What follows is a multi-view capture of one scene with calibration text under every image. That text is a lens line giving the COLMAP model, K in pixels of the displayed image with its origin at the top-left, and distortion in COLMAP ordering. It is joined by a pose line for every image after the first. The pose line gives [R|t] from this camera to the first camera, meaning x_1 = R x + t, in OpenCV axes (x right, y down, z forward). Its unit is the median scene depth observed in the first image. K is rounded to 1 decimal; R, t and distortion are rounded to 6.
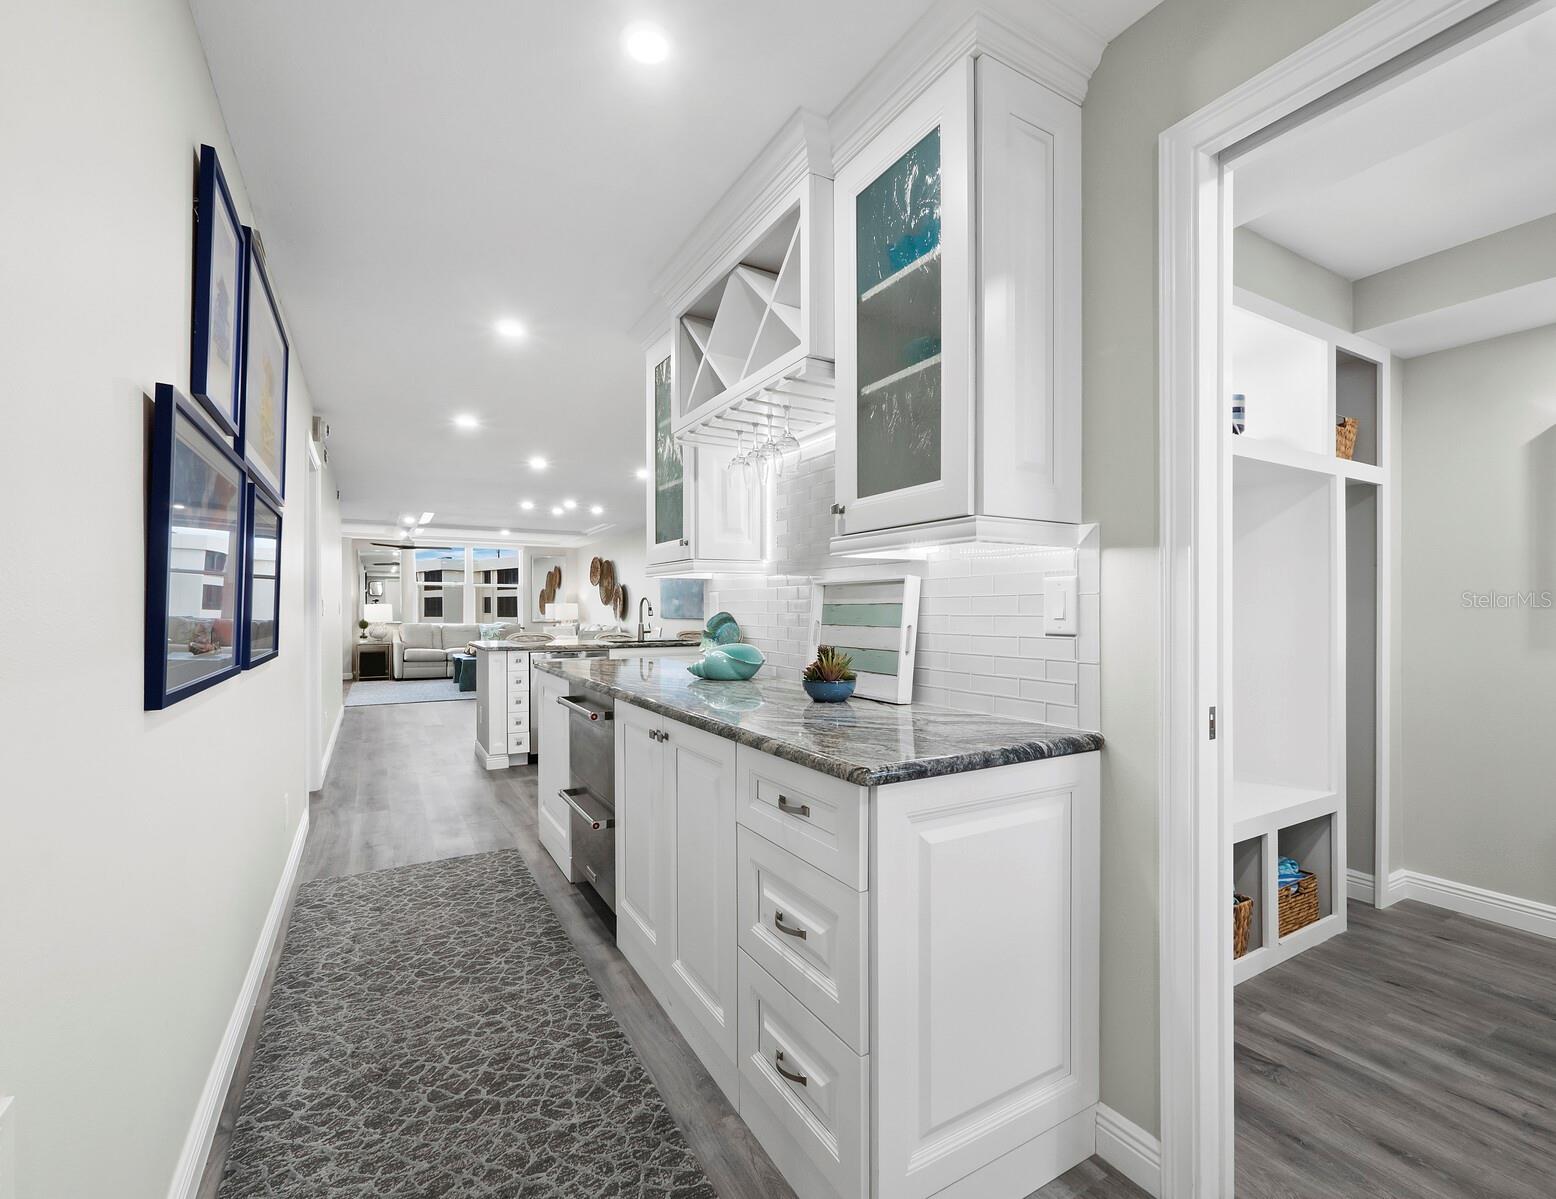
lens RADIAL K [[669.2, 0, 751.0], [0, 669.2, 595.4], [0, 0, 1]] dist [0.001308, -0.000416]
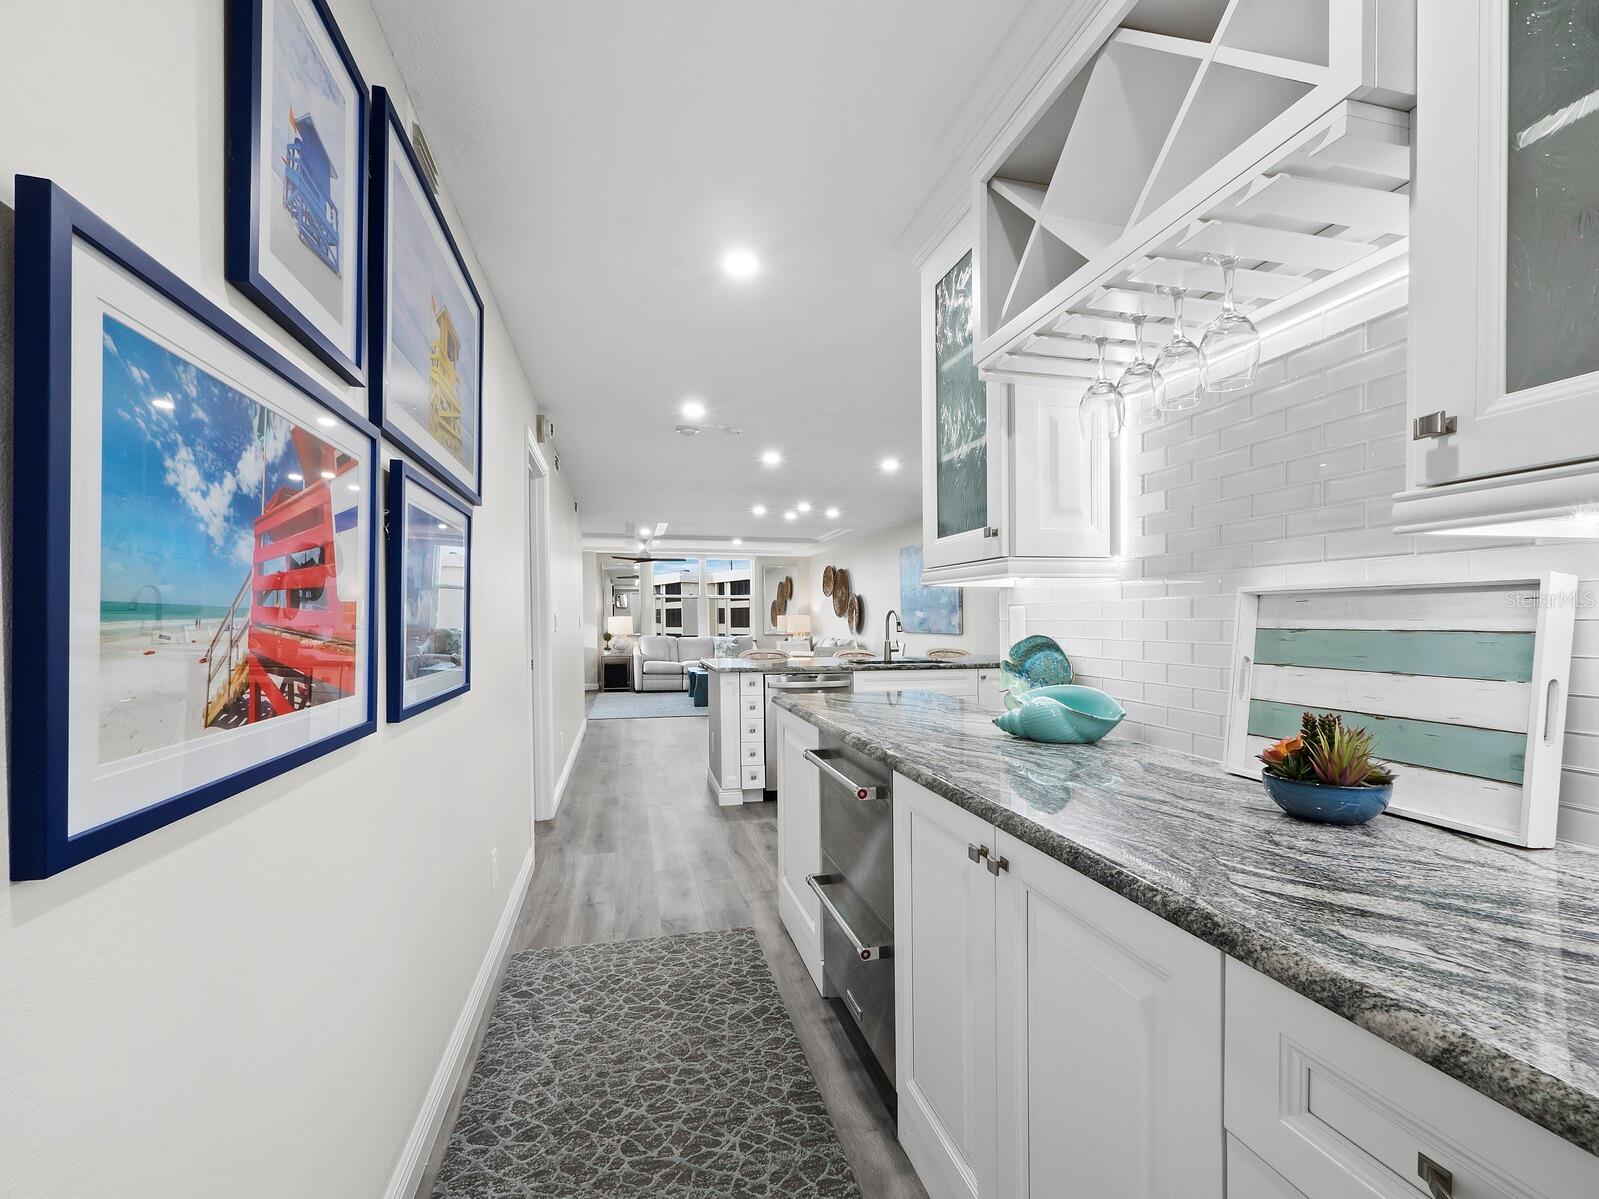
lens RADIAL K [[688.8, 0, 790.6], [0, 688.8, 614.9], [0, 0, 1]] dist [-0.000156, 0.000196]
pose [[0.962267, -0.003129, -0.272089, -0.073789], [0.006935, 0.999891, 0.013030, -0.005326], [0.272018, -0.014425, 0.962184, 0.203637]]
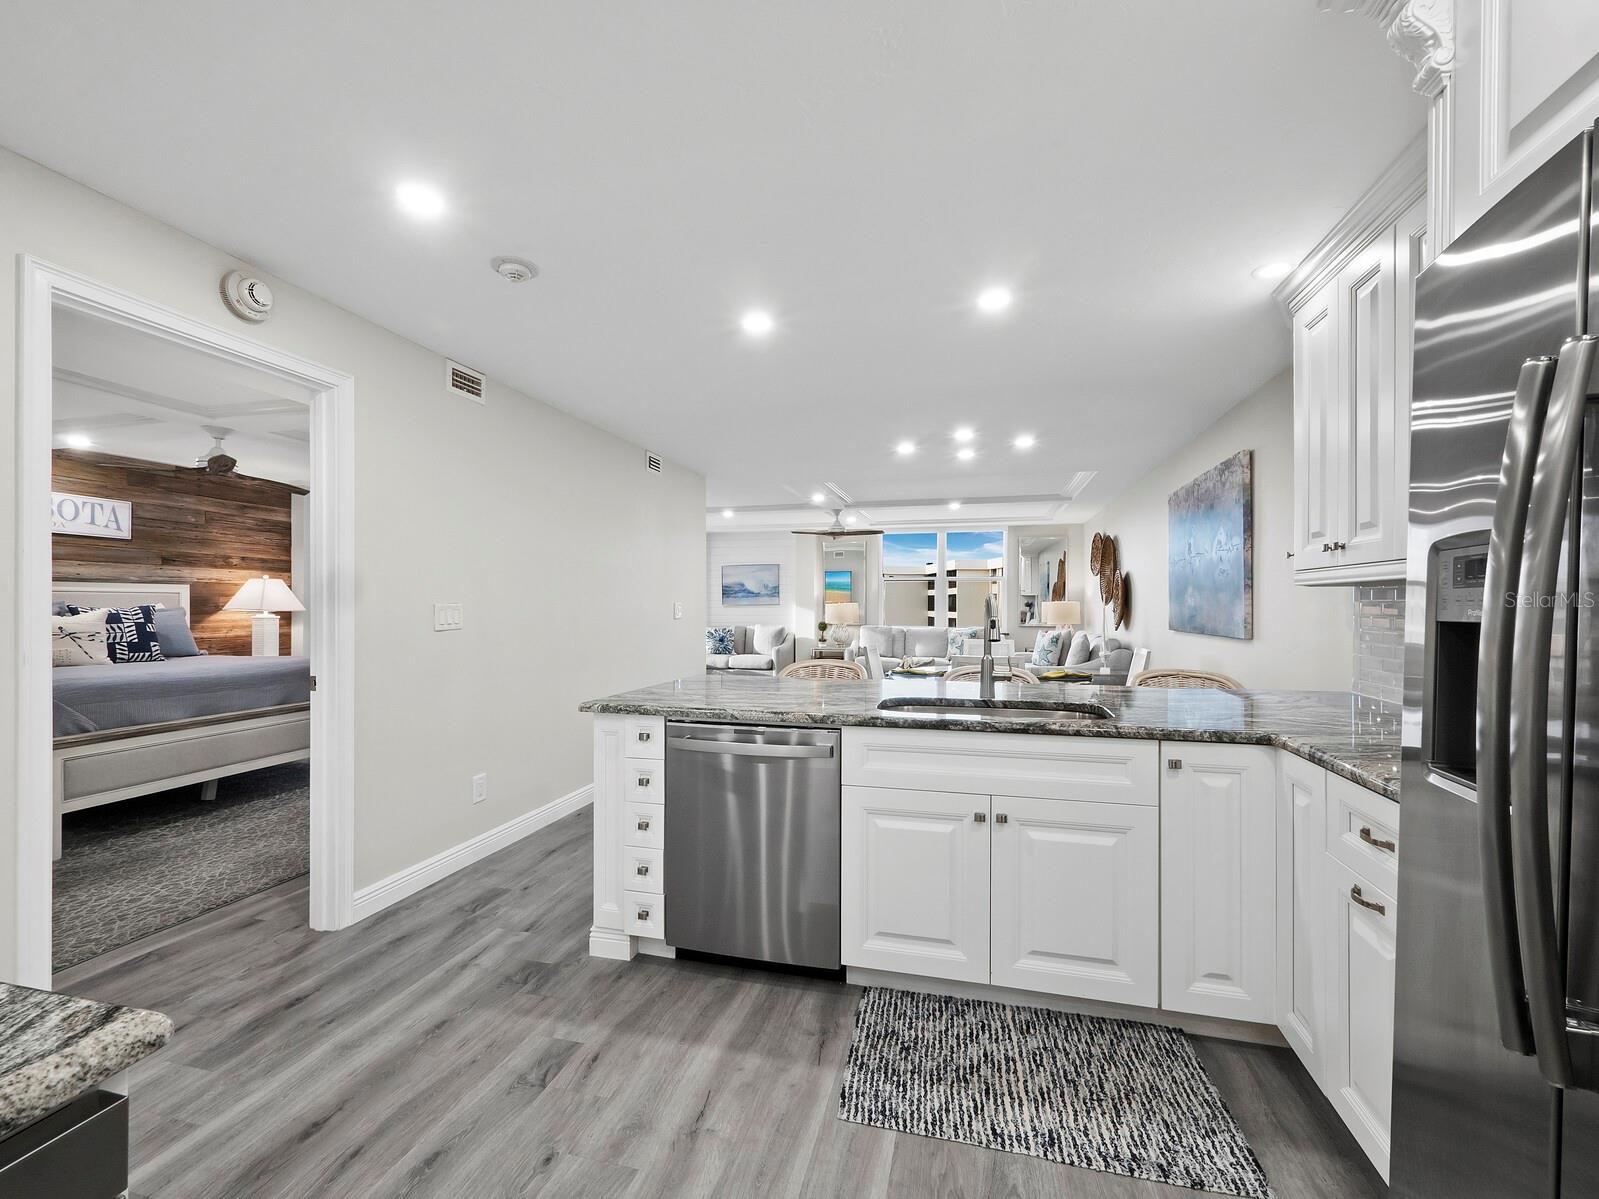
lens RADIAL K [[685.0, 0, 800.7], [0, 685.0, 599.9], [0, 0, 1]] dist [0.000697, 0.000334]
pose [[0.725757, -0.004025, -0.687939, 0.077026], [0.013011, 0.999884, 0.007876, 0.001495], [0.687828, -0.014667, 0.725725, 1.010644]]
